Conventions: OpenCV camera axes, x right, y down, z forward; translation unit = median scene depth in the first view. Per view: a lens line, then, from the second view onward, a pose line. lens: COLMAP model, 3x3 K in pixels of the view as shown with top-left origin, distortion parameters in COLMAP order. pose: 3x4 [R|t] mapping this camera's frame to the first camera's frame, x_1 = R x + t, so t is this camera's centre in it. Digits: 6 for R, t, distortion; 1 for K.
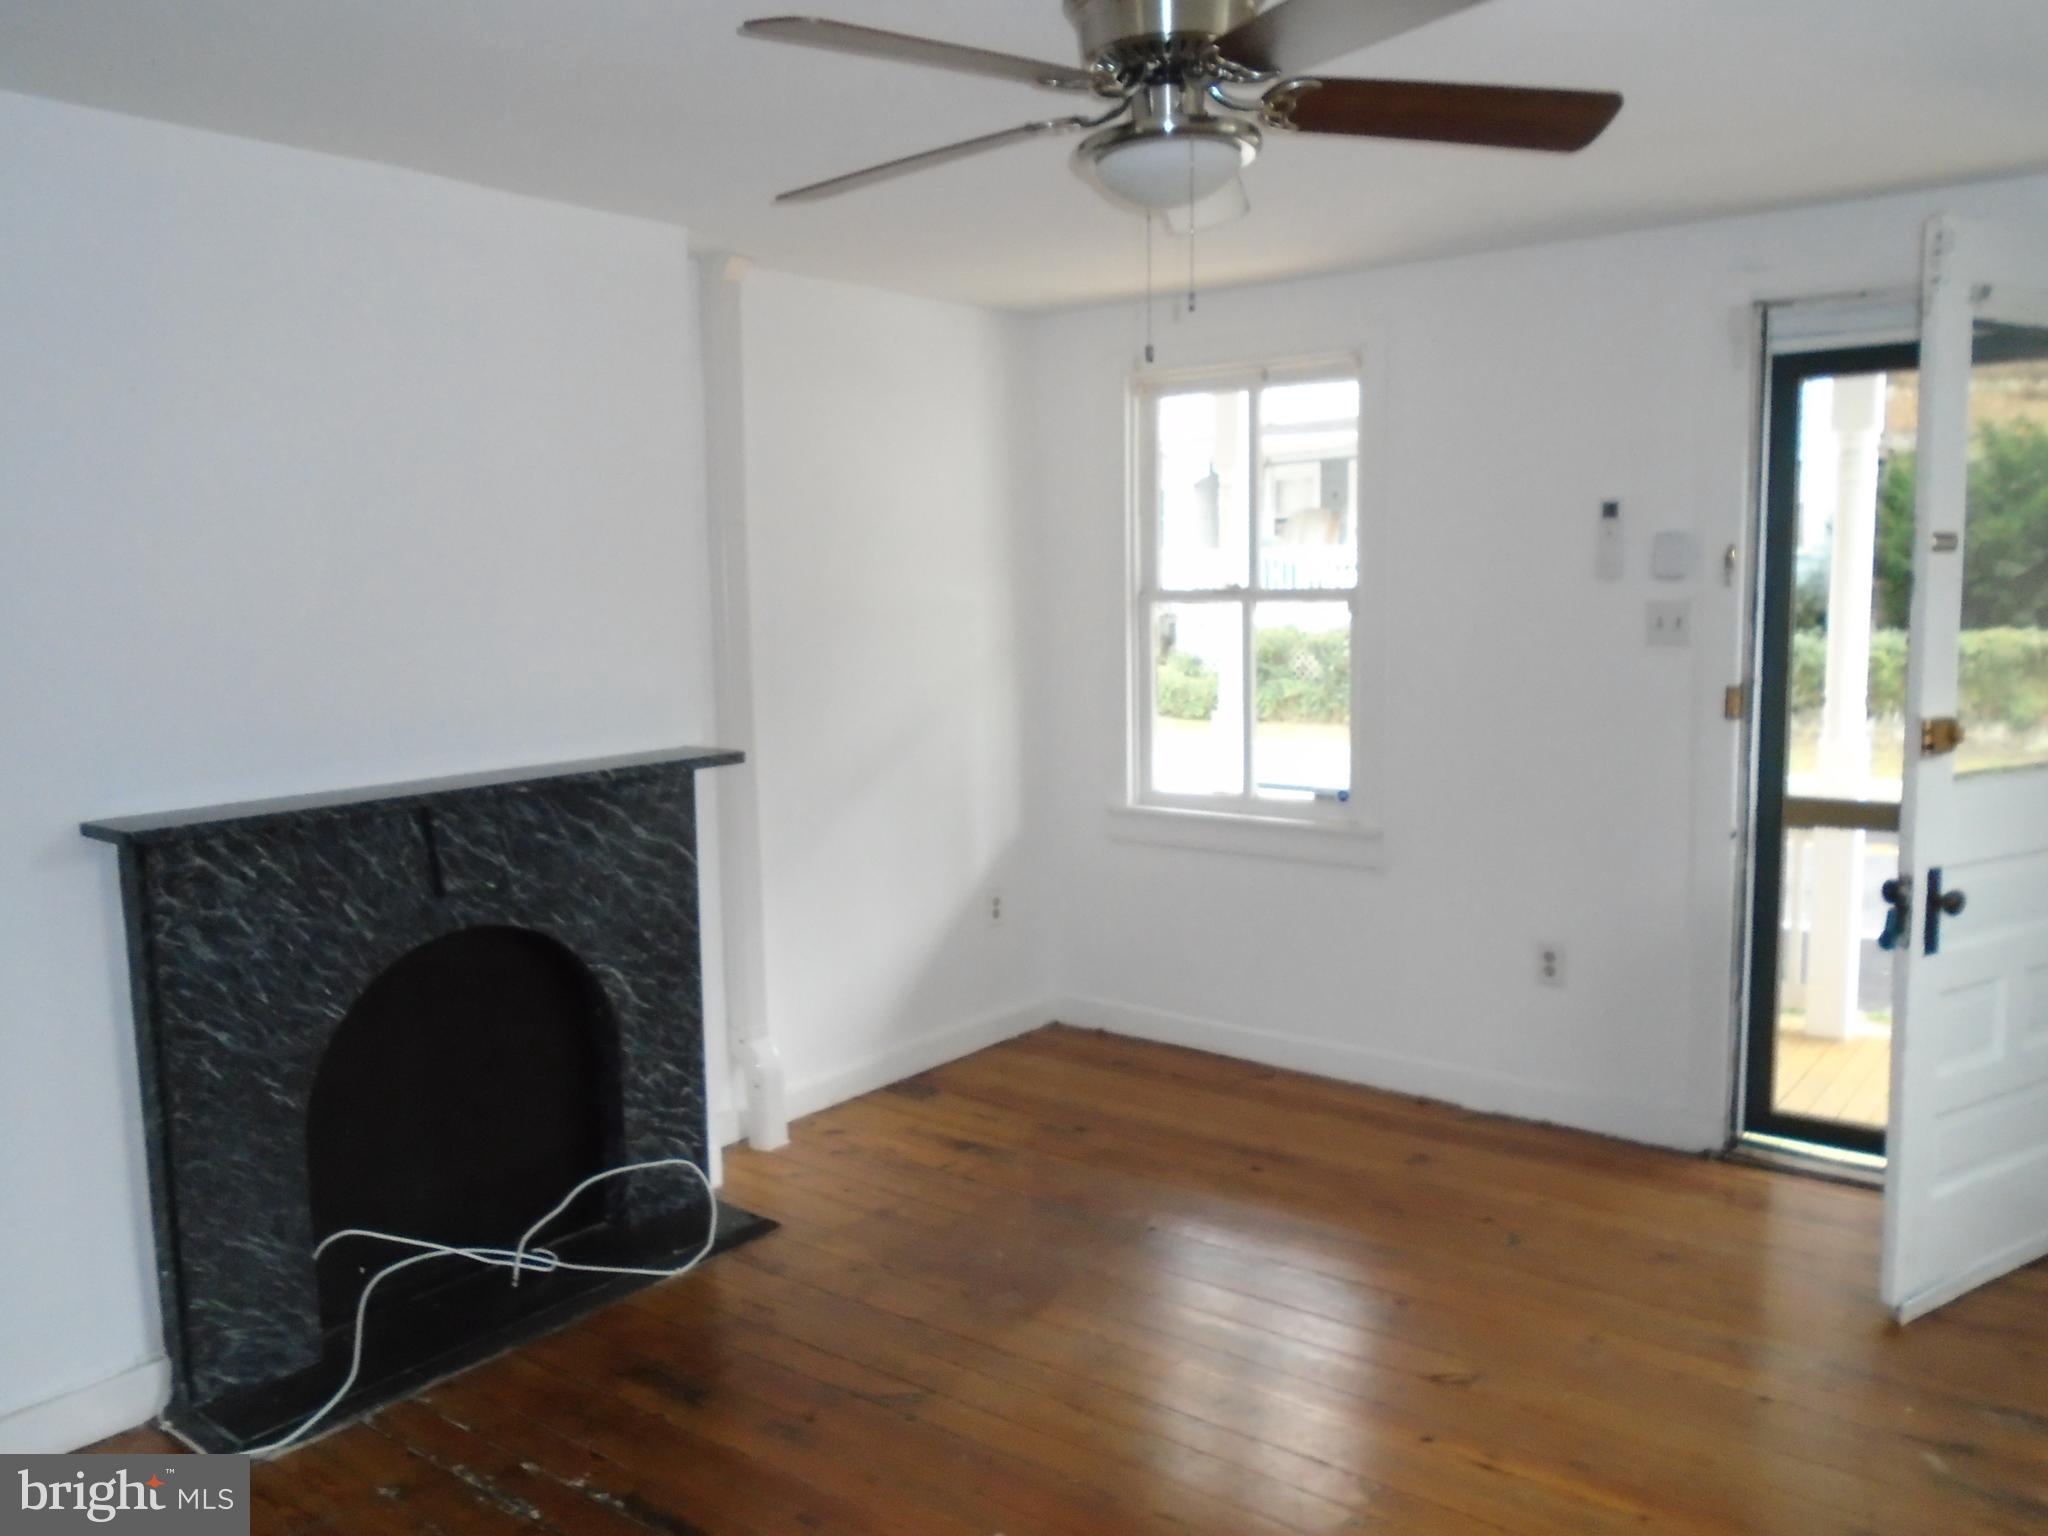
lens RADIAL K [[1585.9, 0, 1024.0], [0, 1585.9, 768.0], [0, 0, 1]] dist [-0.014342, 0.006280]
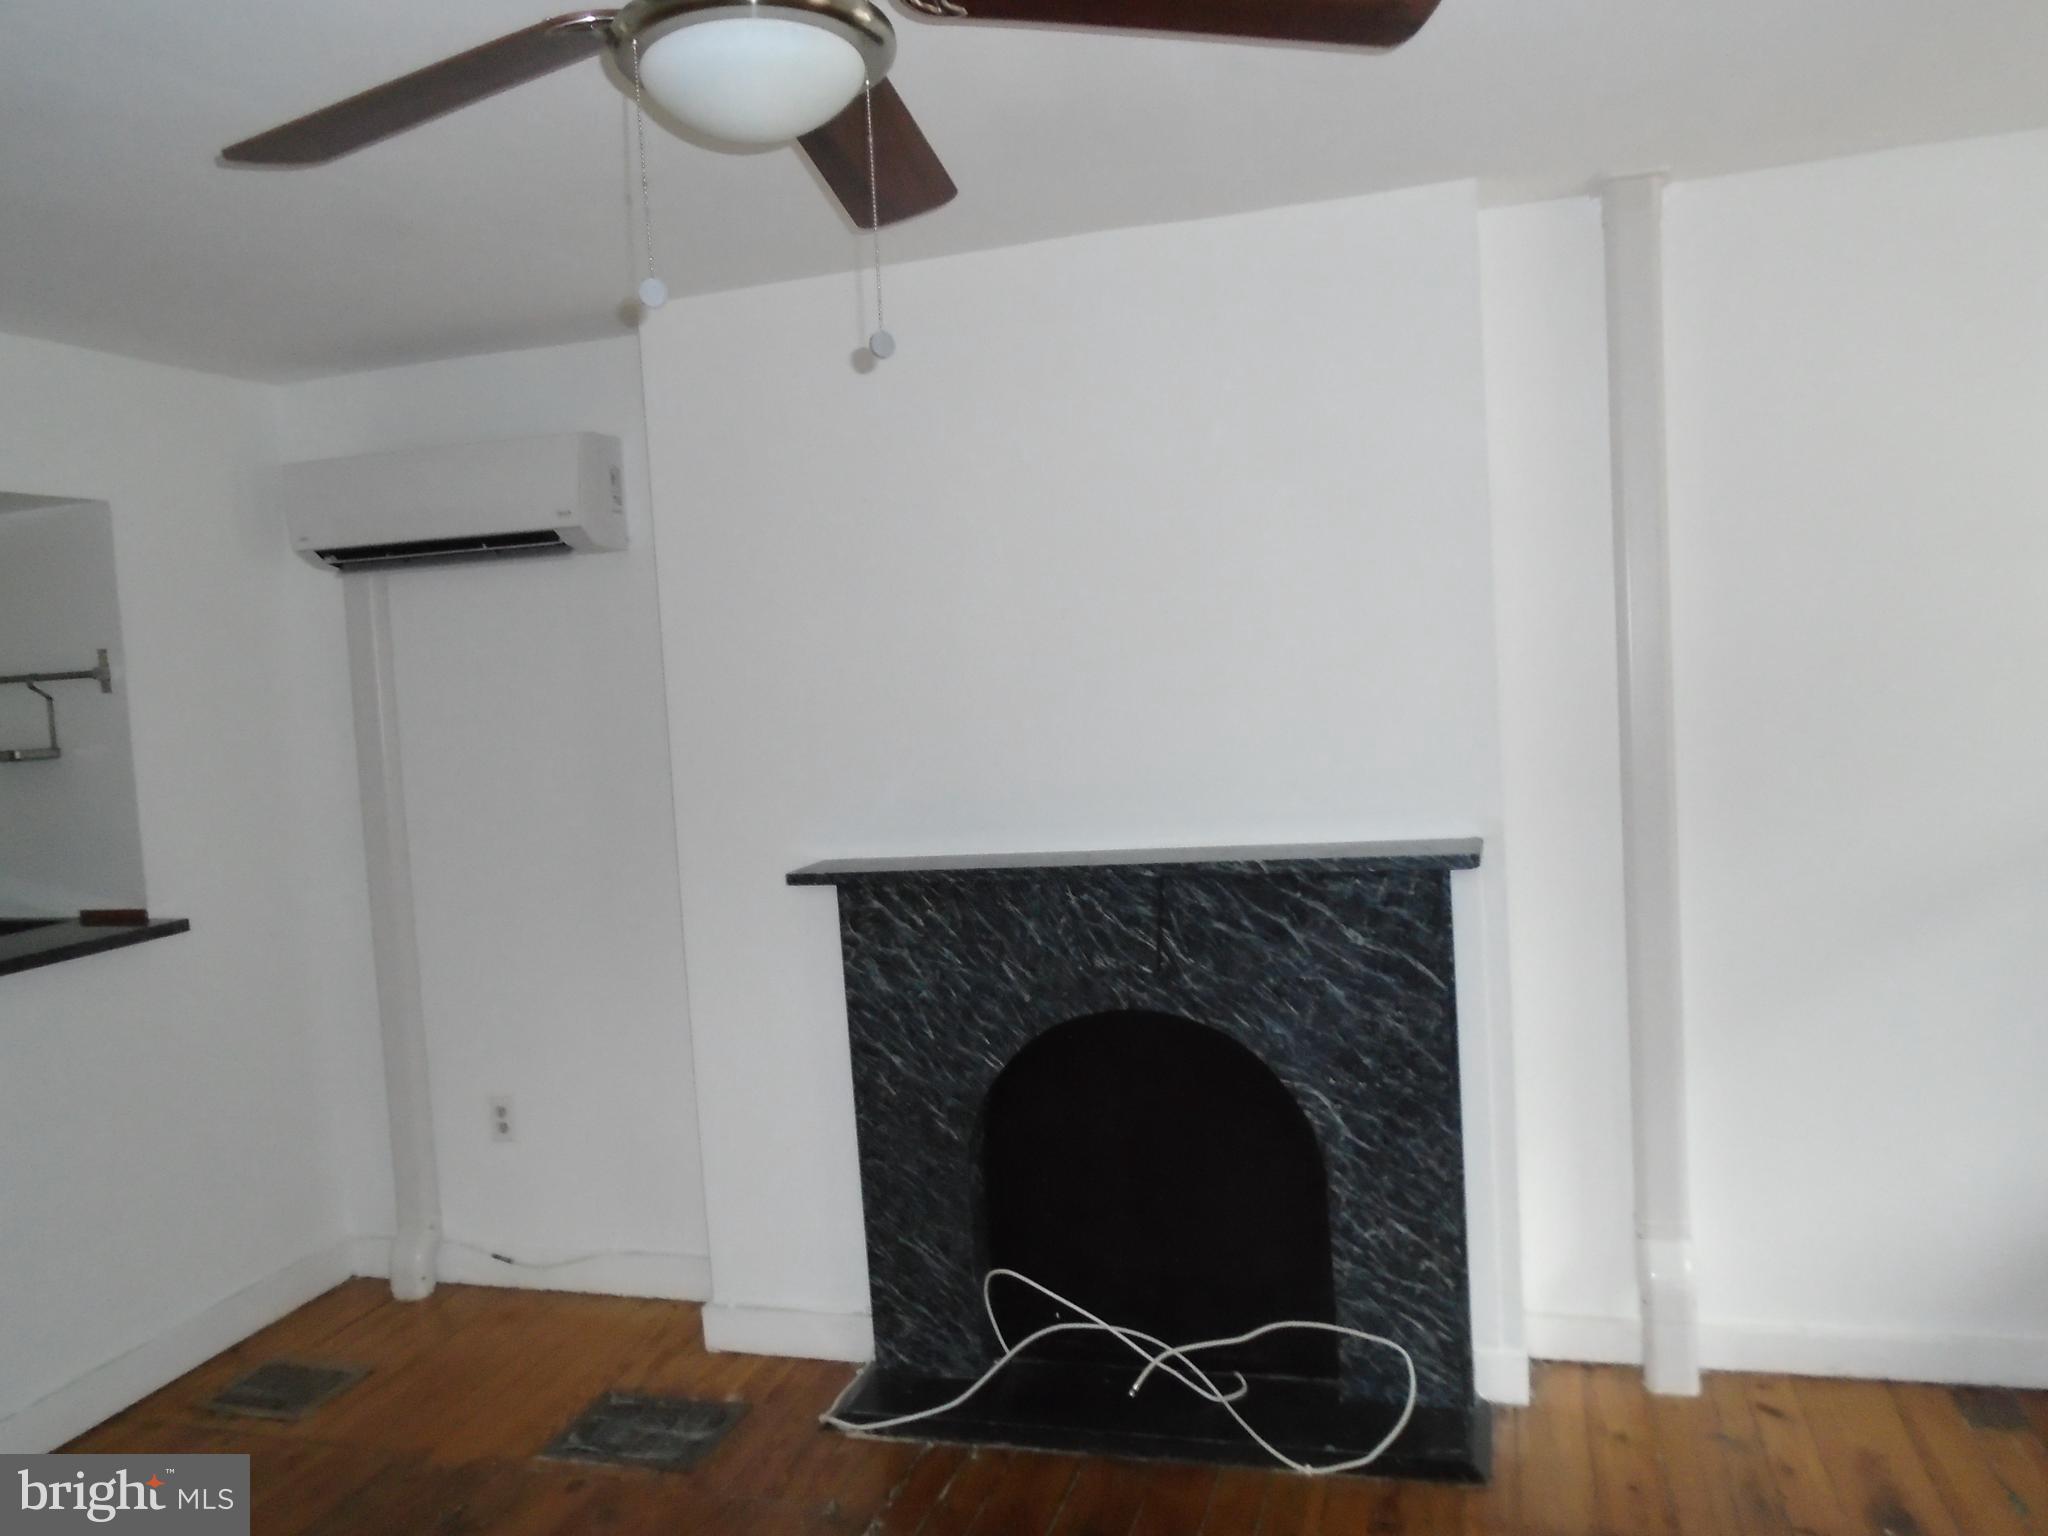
lens RADIAL K [[1585.9, 0, 1024.0], [0, 1585.9, 768.0], [0, 0, 1]] dist [-0.014342, 0.006280]
pose [[0.363266, 0.065166, -0.929404, 0.506177], [-0.047617, 0.997546, 0.051332, -0.090572], [0.930468, 0.025608, 0.365478, 0.583840]]
